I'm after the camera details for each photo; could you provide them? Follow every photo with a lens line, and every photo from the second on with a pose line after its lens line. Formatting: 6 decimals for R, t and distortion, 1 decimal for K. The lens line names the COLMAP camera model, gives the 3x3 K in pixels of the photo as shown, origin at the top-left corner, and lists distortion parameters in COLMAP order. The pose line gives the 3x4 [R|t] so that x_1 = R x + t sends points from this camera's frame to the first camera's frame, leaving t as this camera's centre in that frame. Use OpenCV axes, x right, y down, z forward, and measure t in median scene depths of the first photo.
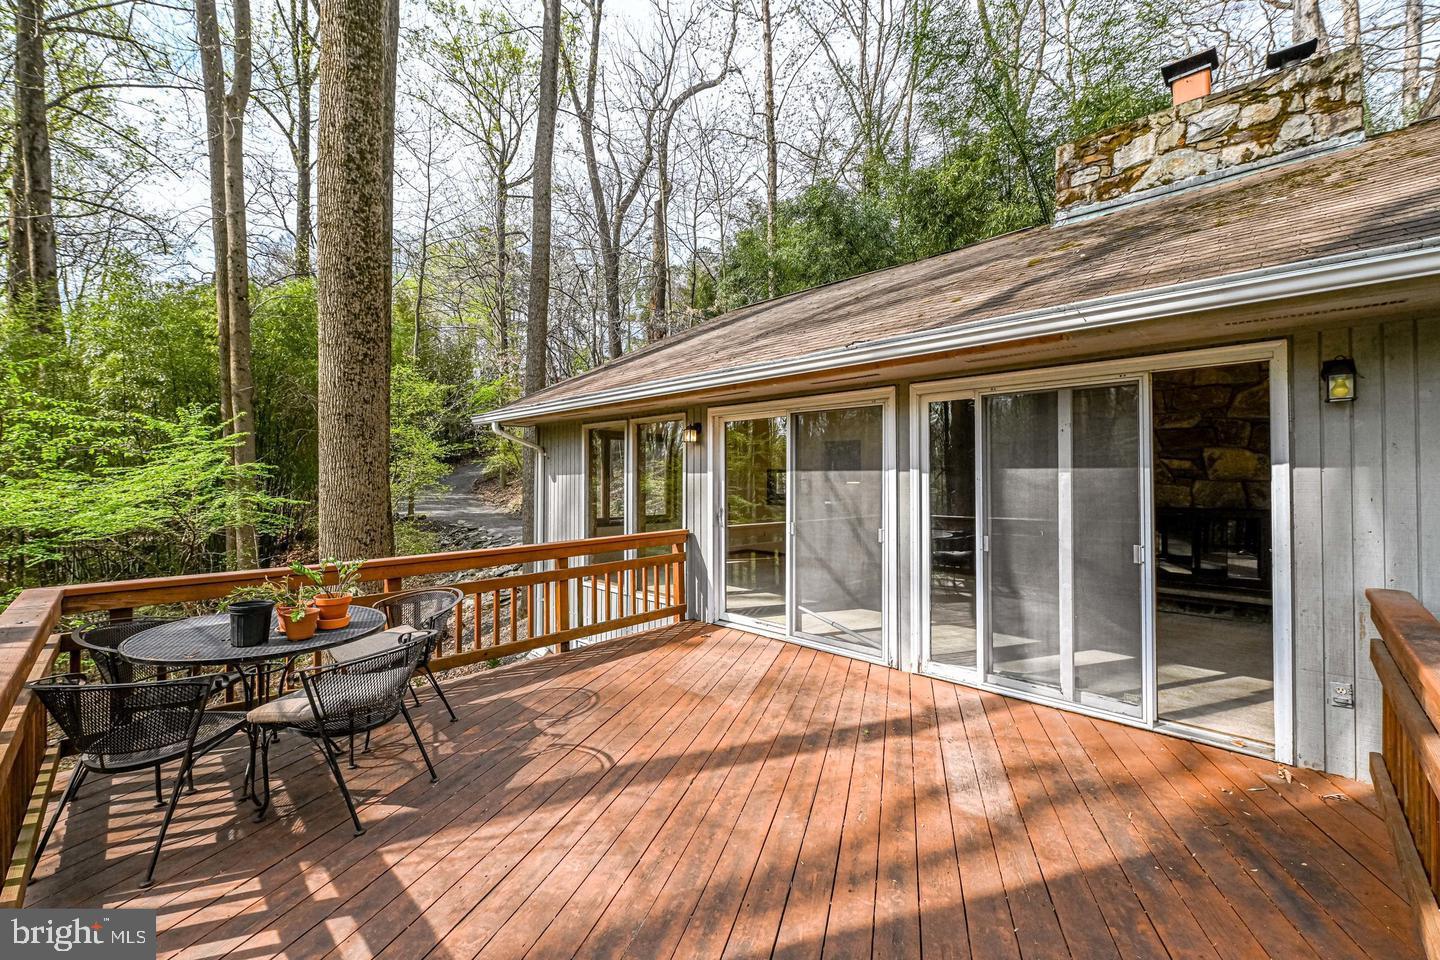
lens RADIAL K [[578.9, 0, 720.5], [0, 578.9, 473.1], [0, 0, 1]] dist [-0.002511, -0.000249]
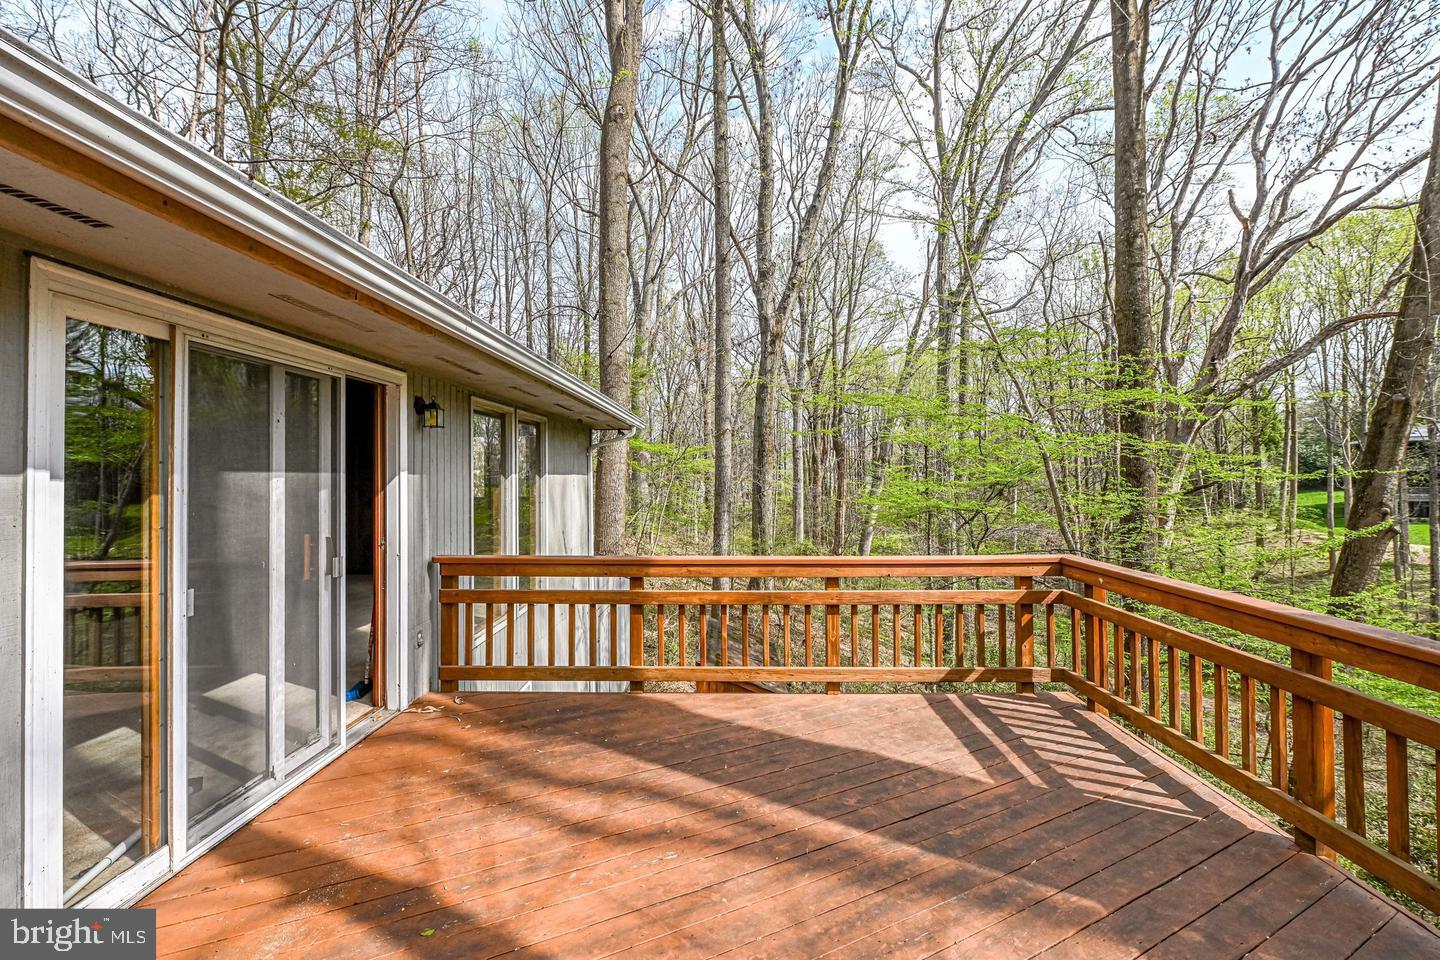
lens RADIAL K [[578.9, 0, 720.5], [0, 578.9, 473.1], [0, 0, 1]] dist [-0.002511, -0.000249]
pose [[-0.680678, 0.011997, 0.732485, -0.363242], [0.005585, 0.999922, -0.011188, 0.004888], [-0.732562, -0.003524, -0.680691, 1.178965]]
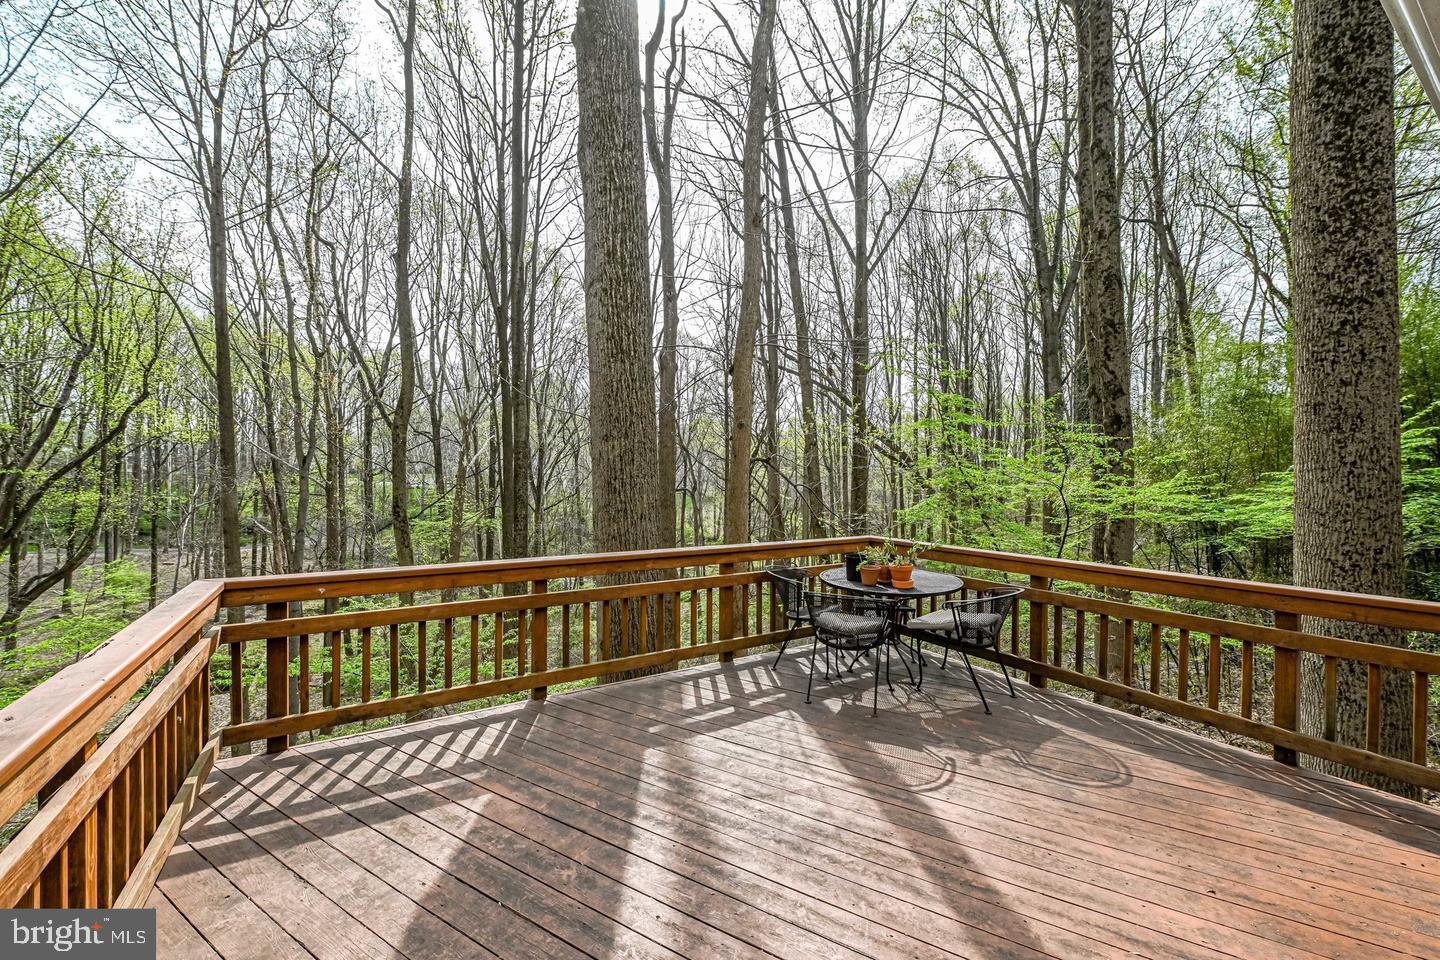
lens RADIAL K [[578.9, 0, 720.5], [0, 578.9, 473.1], [0, 0, 1]] dist [-0.002511, -0.000249]
pose [[-0.229120, -0.001941, -0.973396, 0.701160], [-0.004153, 0.999991, -0.001017, -0.000660], [0.973389, 0.003809, -0.229126, 0.813098]]
